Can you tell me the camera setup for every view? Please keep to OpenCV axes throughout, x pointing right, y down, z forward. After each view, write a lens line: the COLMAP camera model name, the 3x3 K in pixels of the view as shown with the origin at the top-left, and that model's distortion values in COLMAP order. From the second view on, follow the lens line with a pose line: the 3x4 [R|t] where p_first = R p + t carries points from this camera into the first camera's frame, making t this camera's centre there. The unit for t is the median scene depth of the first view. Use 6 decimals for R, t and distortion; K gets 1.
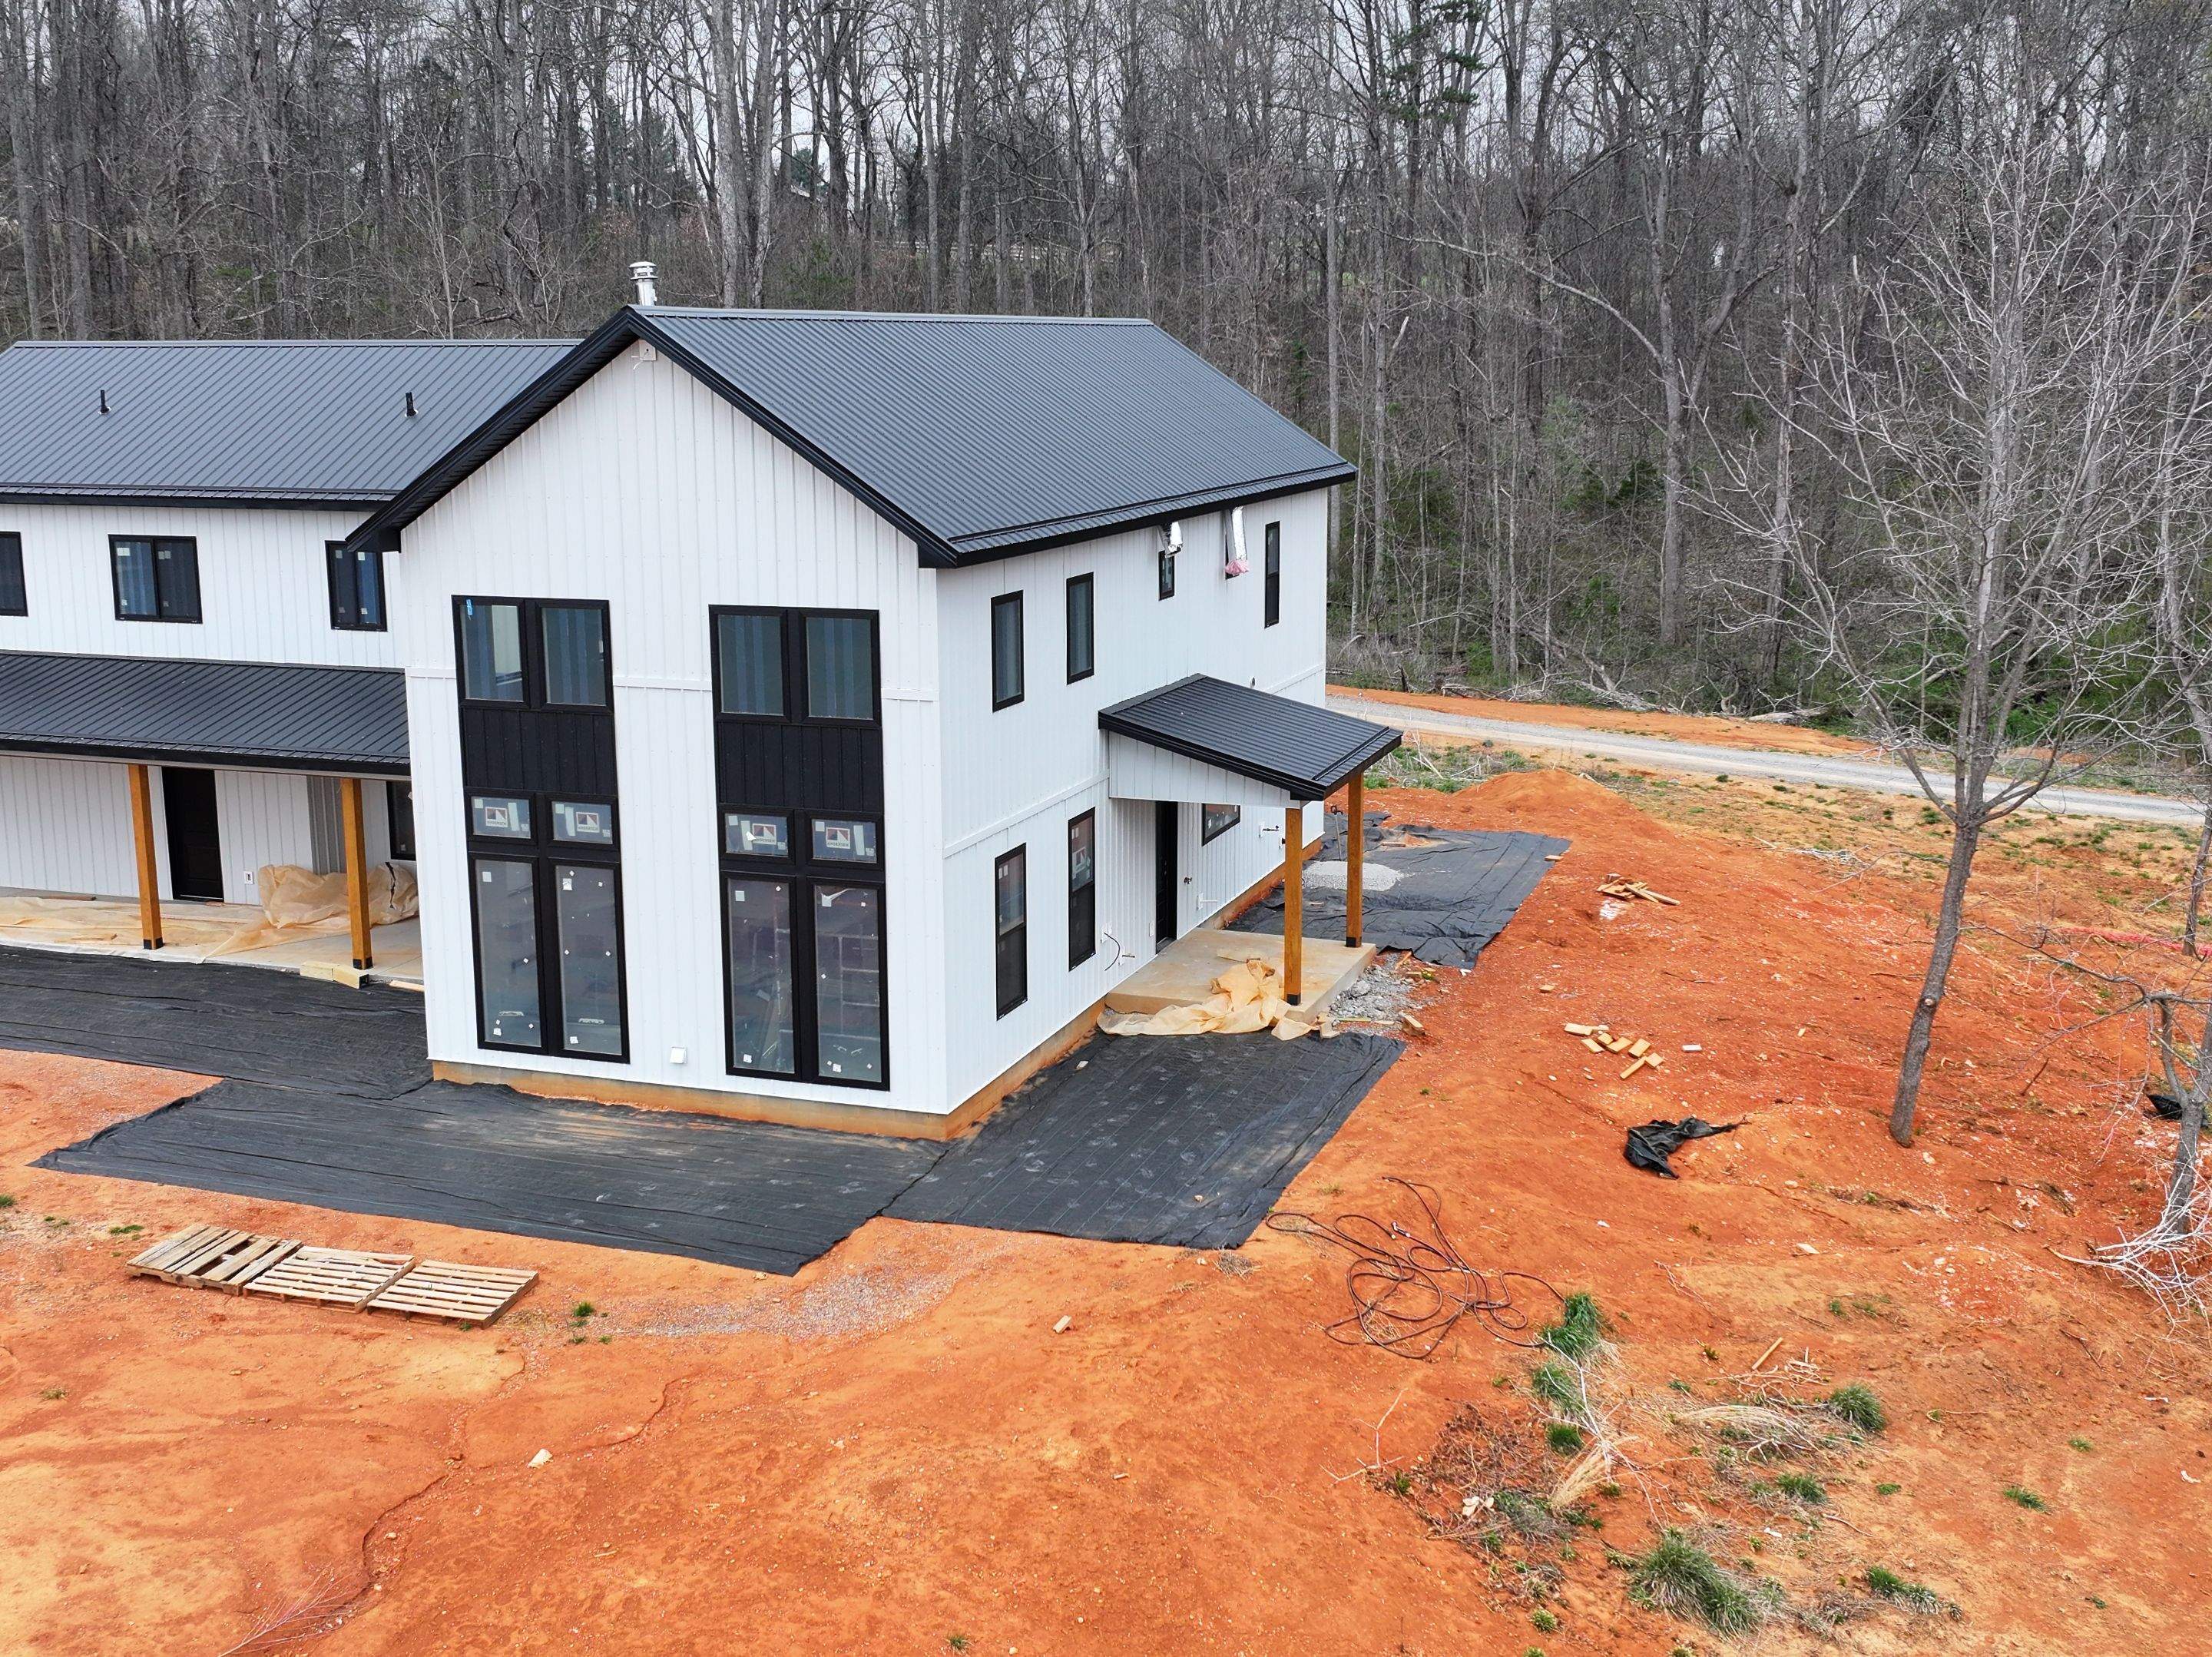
lens RADIAL K [[2429.1, 0, 1114.8], [0, 2429.1, 833.4], [0, 0, 1]] dist [0.005341, -0.010867]
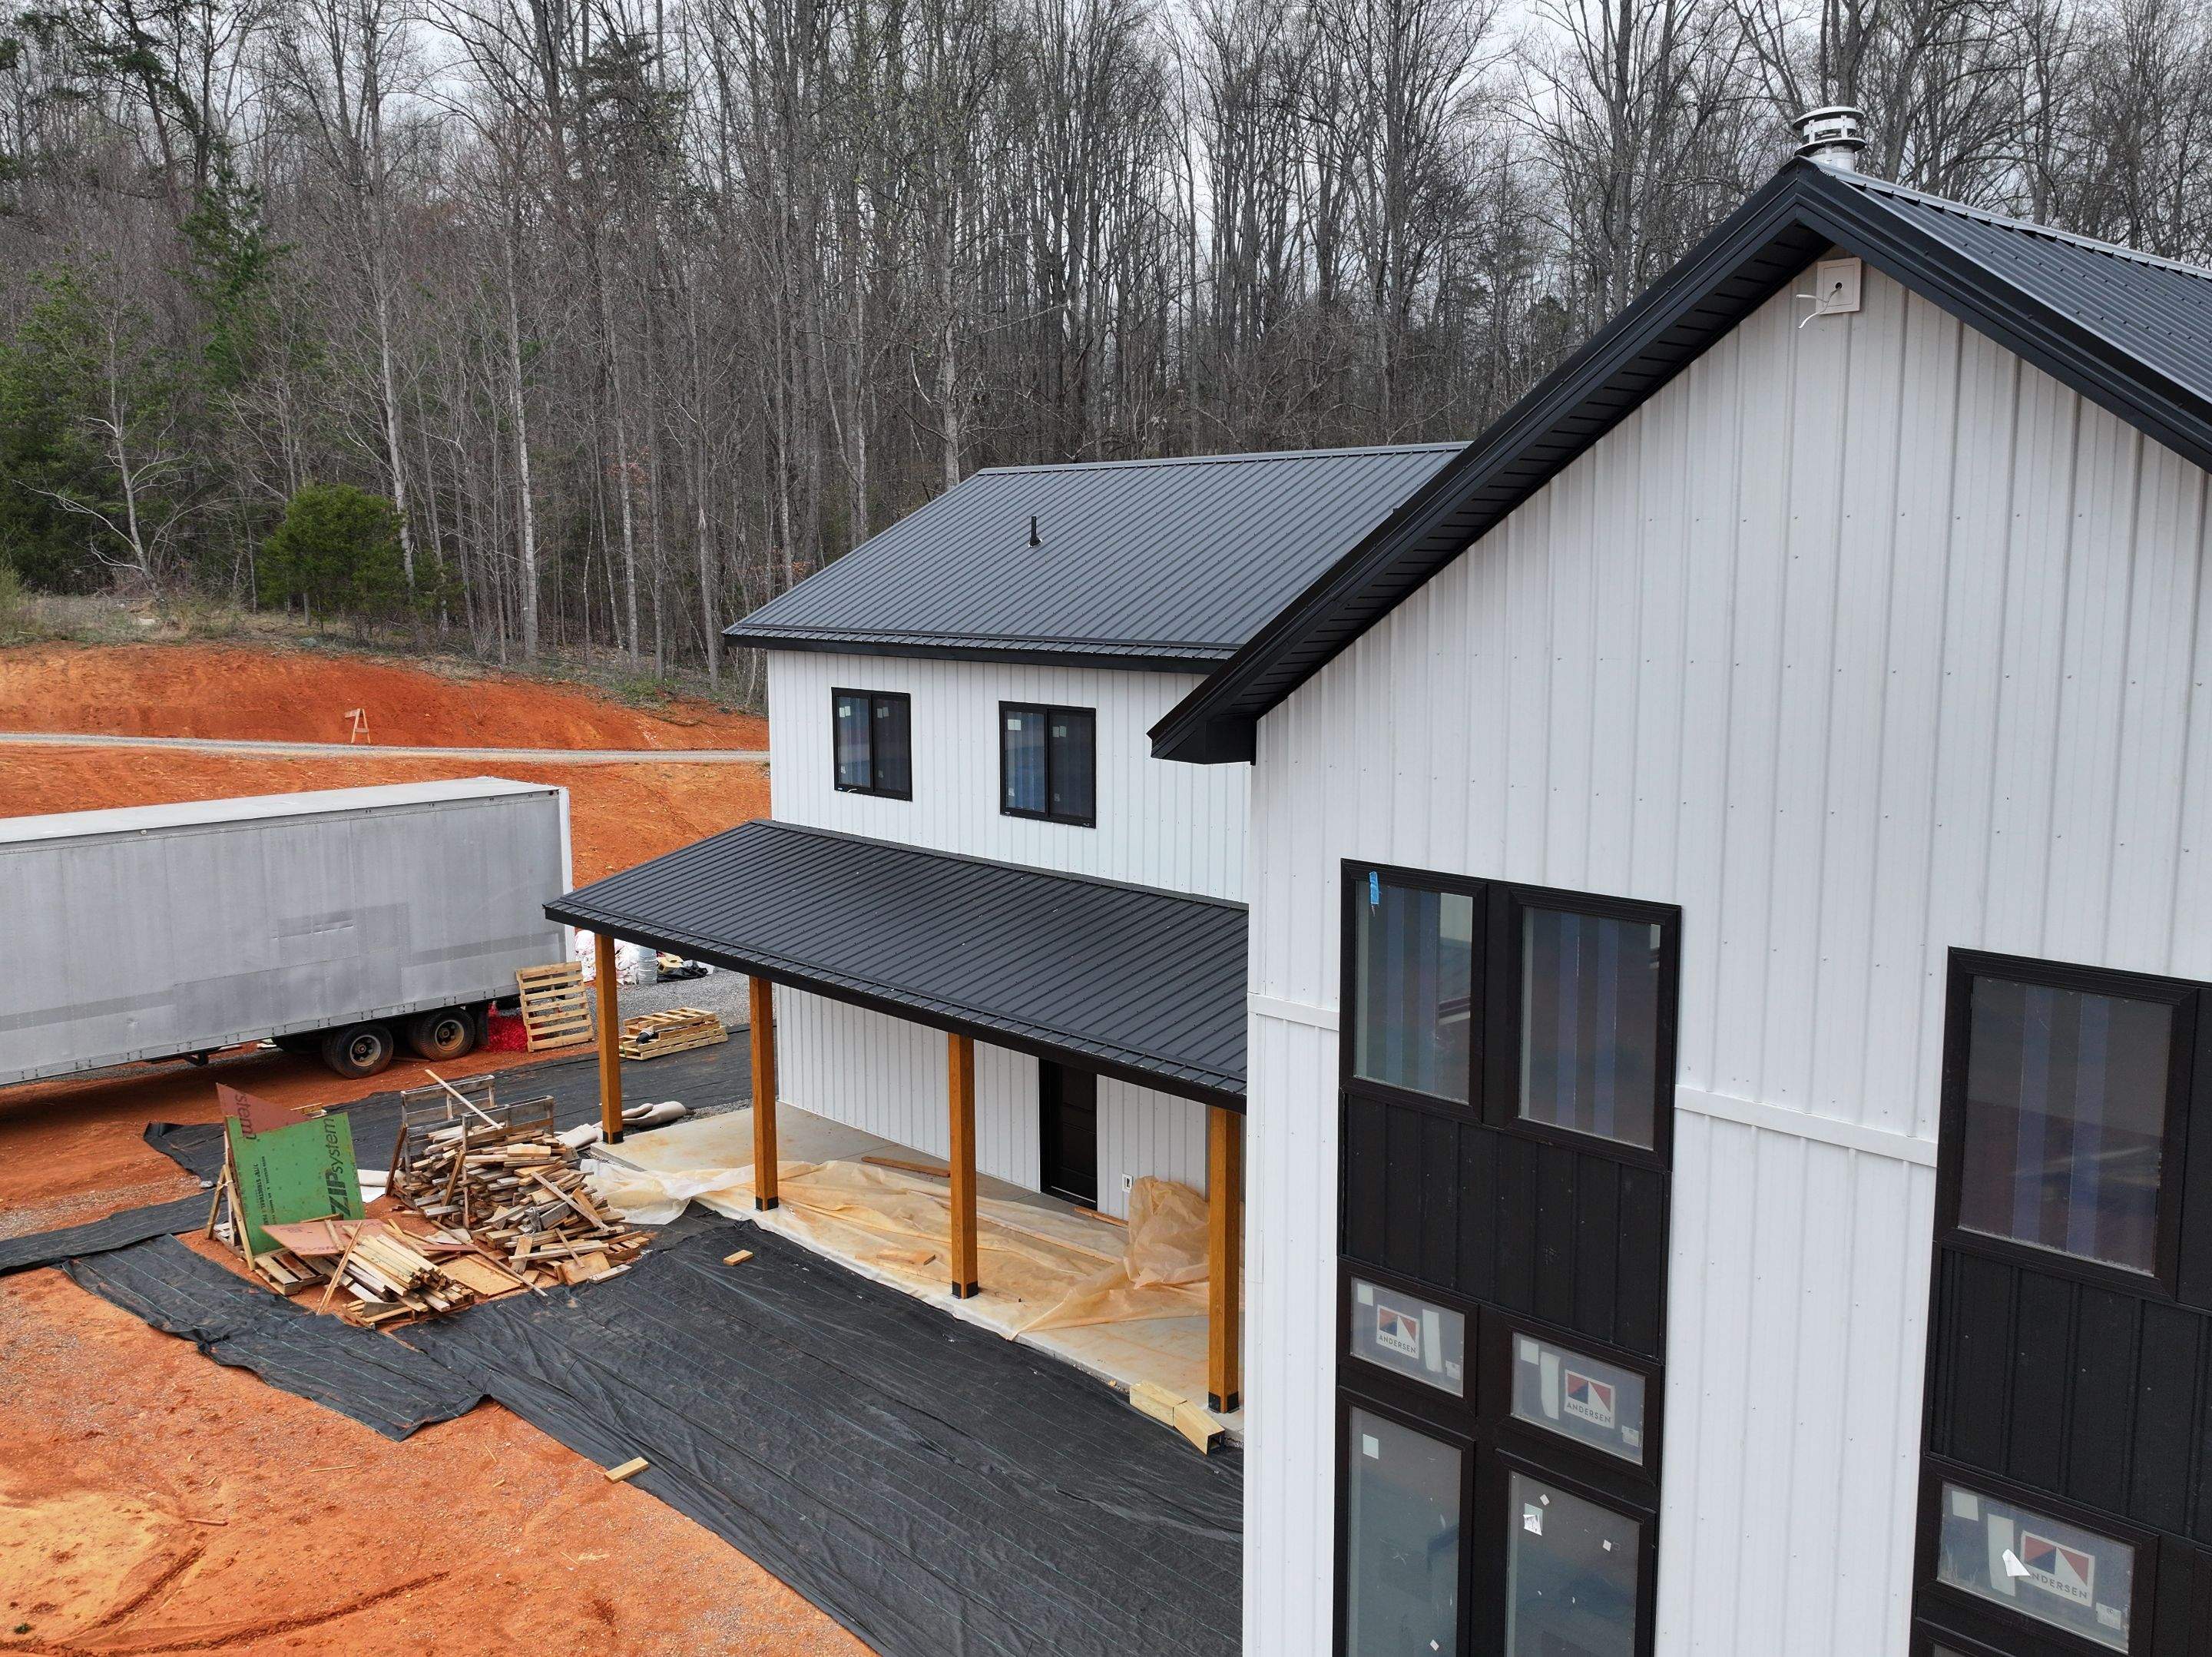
lens RADIAL K [[1940.3, 0, 1105.1], [0, 1940.3, 833.6], [0, 0, 1]] dist [0.012646, -0.017492]
pose [[0.883513, 0.065924, -0.463745, -0.135845], [-0.091616, 0.995245, -0.033064, -0.084675], [0.459360, 0.071699, 0.885352, 0.630794]]
